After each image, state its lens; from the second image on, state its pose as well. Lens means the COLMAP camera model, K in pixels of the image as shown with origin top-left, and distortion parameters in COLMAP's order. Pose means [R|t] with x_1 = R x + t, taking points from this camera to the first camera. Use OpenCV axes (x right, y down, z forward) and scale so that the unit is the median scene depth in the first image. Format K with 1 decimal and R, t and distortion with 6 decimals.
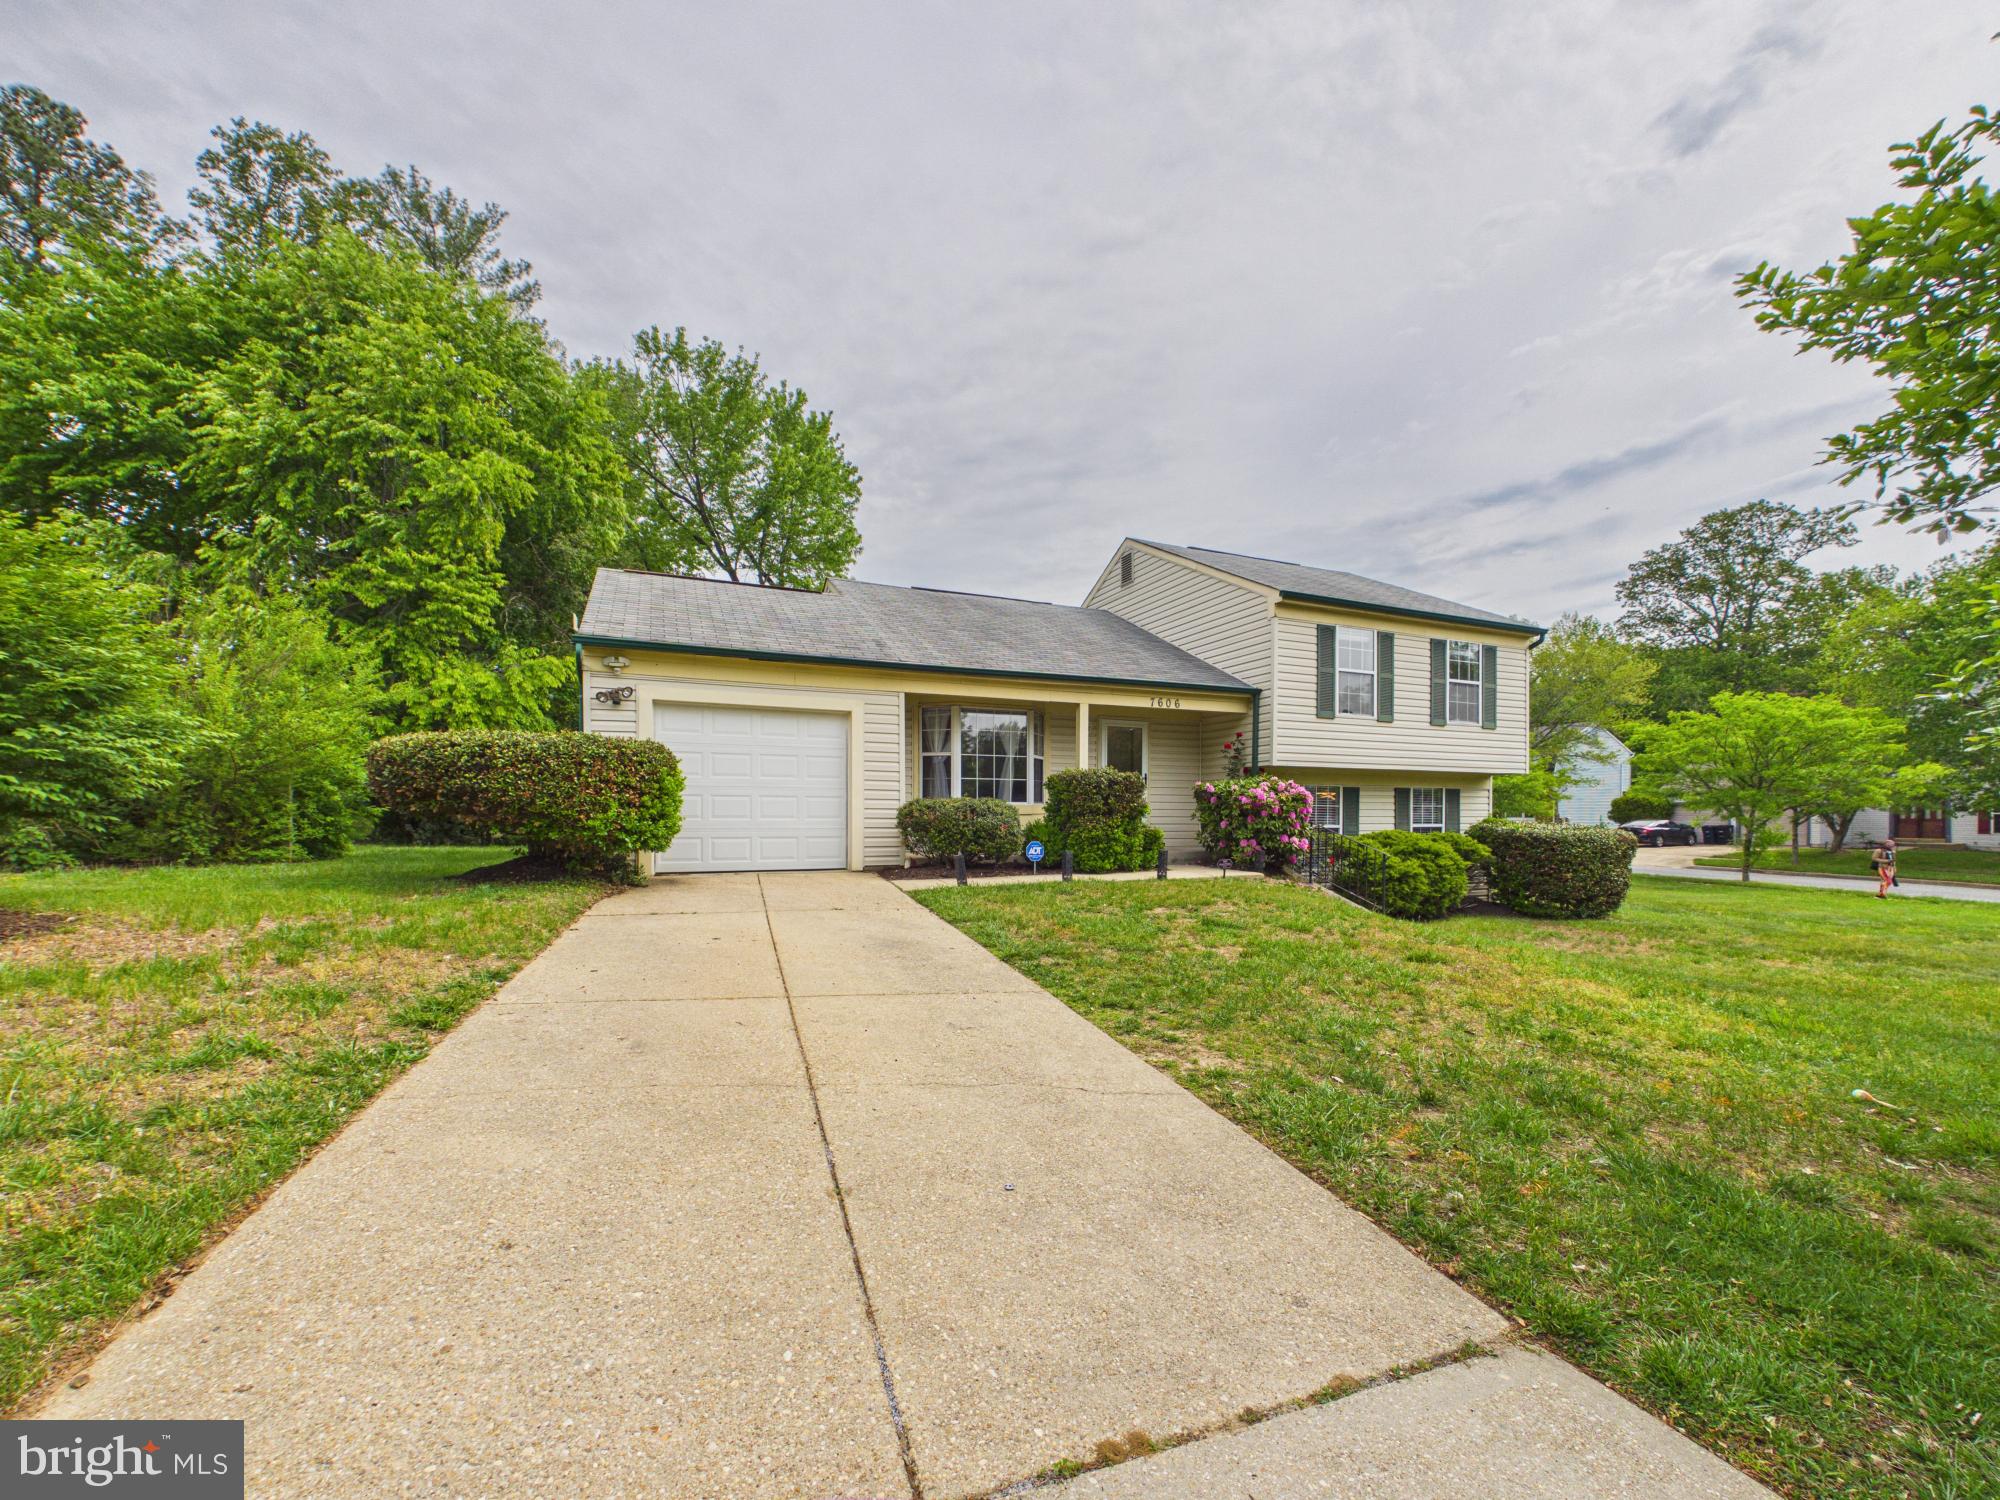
lens RADIAL K [[803.1, 0, 995.6], [0, 803.1, 816.0], [0, 0, 1]] dist [-0.003954, -0.000108]
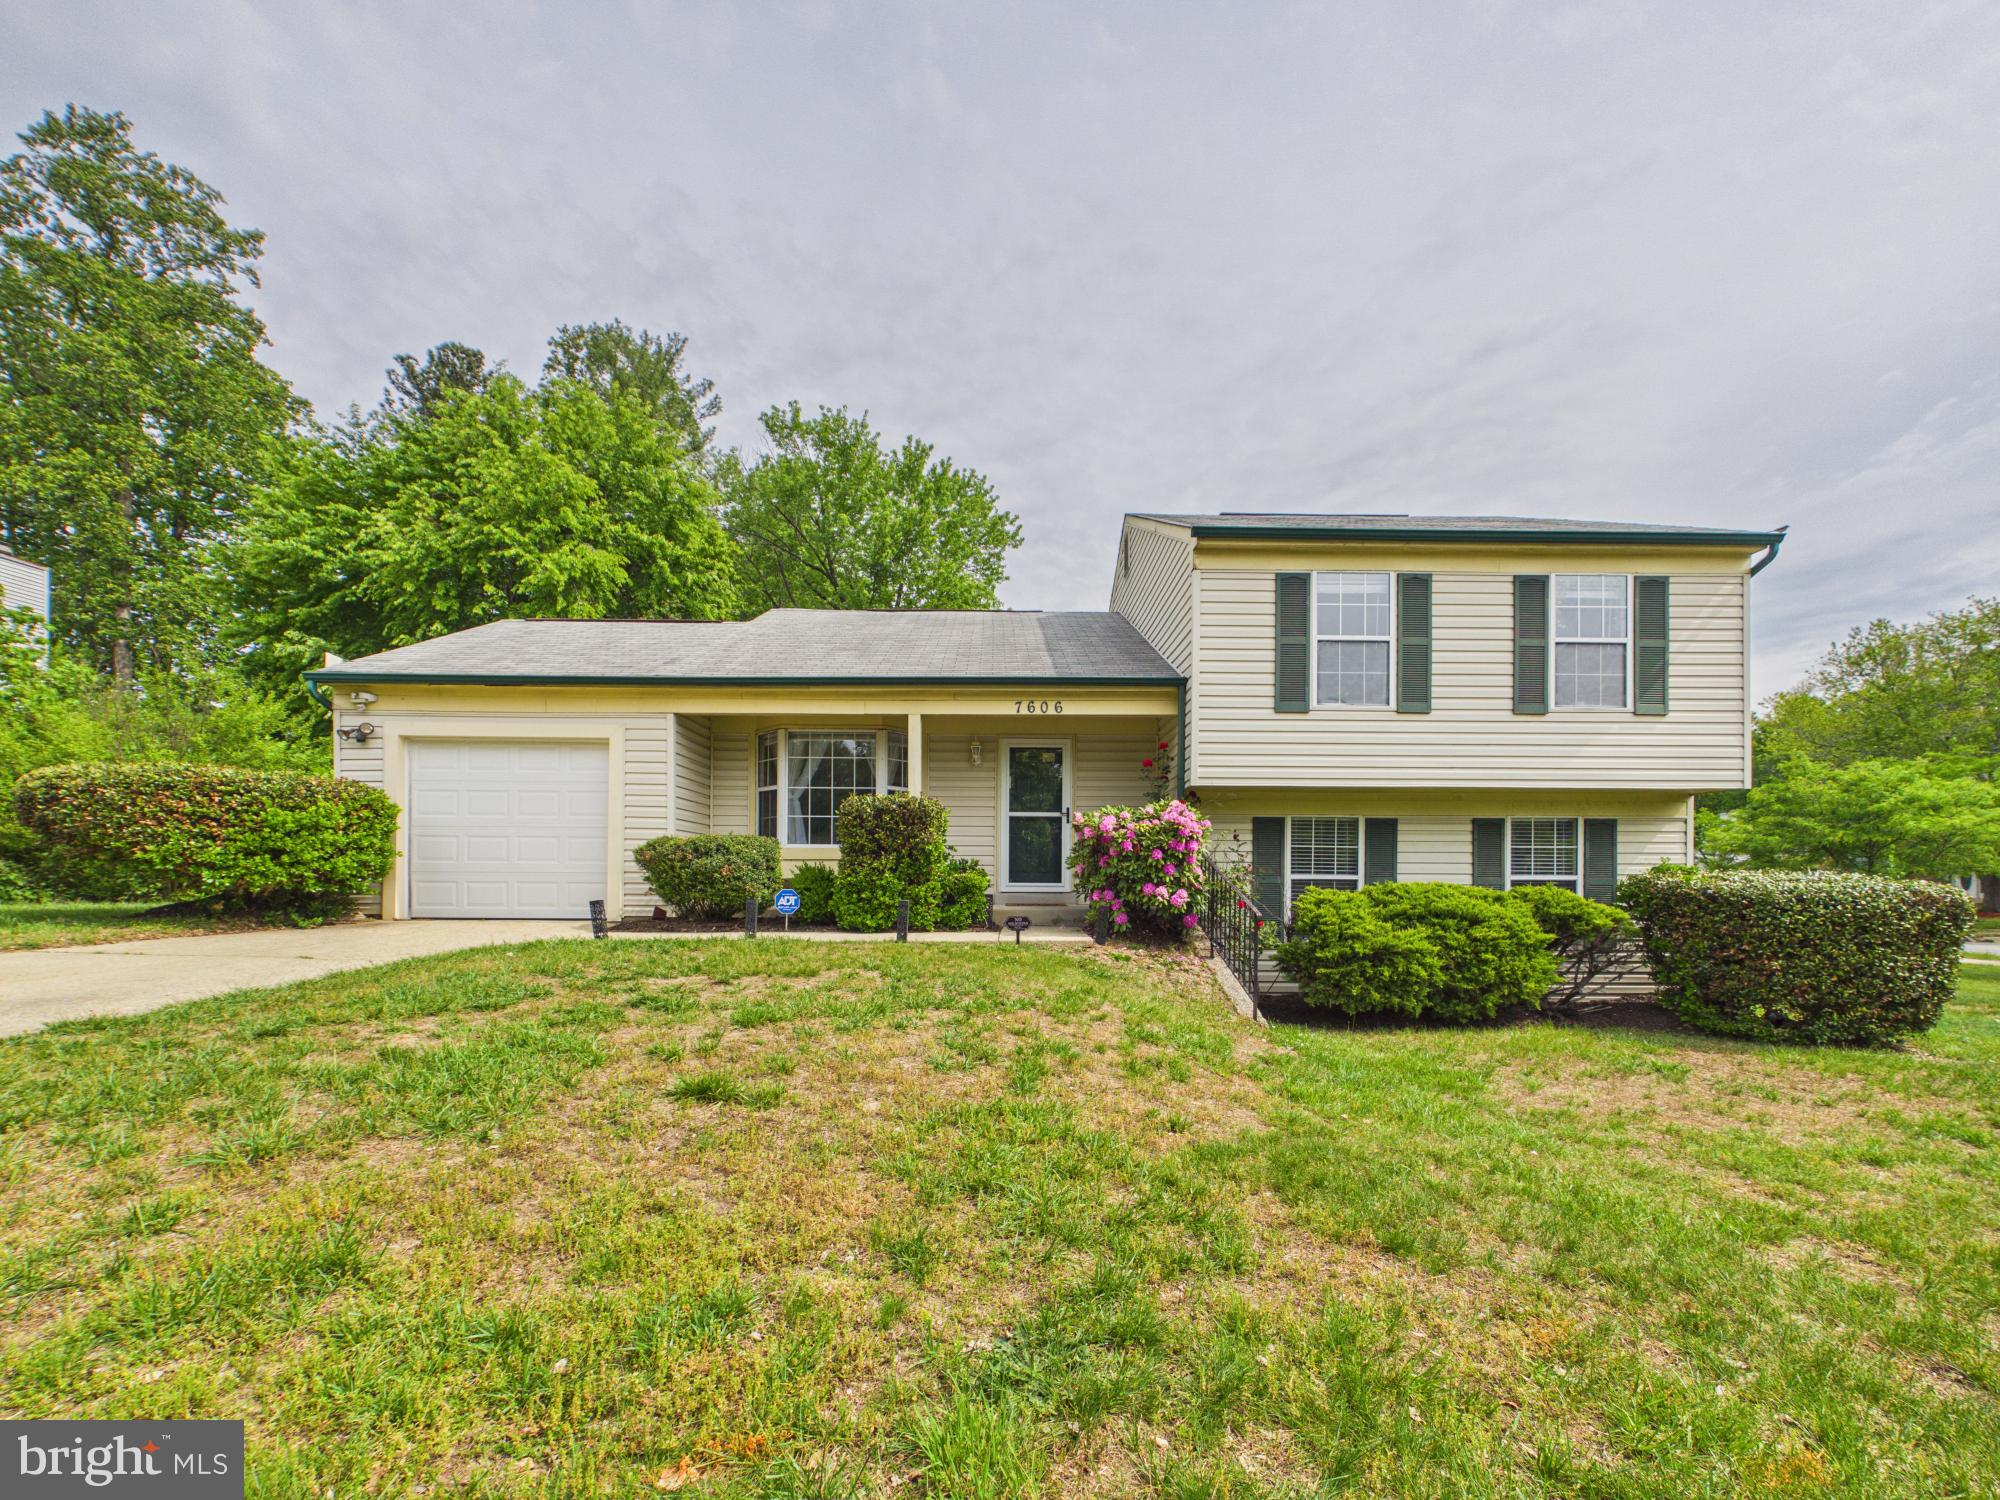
lens RADIAL K [[786.8, 0, 1001.9], [0, 786.8, 878.1], [0, 0, 1]] dist [0.000776, -0.000063]
pose [[0.925581, -0.000439, -0.378551, 0.441944], [-0.003102, 0.999957, -0.008743, 0.022332], [0.378538, 0.009266, 0.925539, 0.310719]]
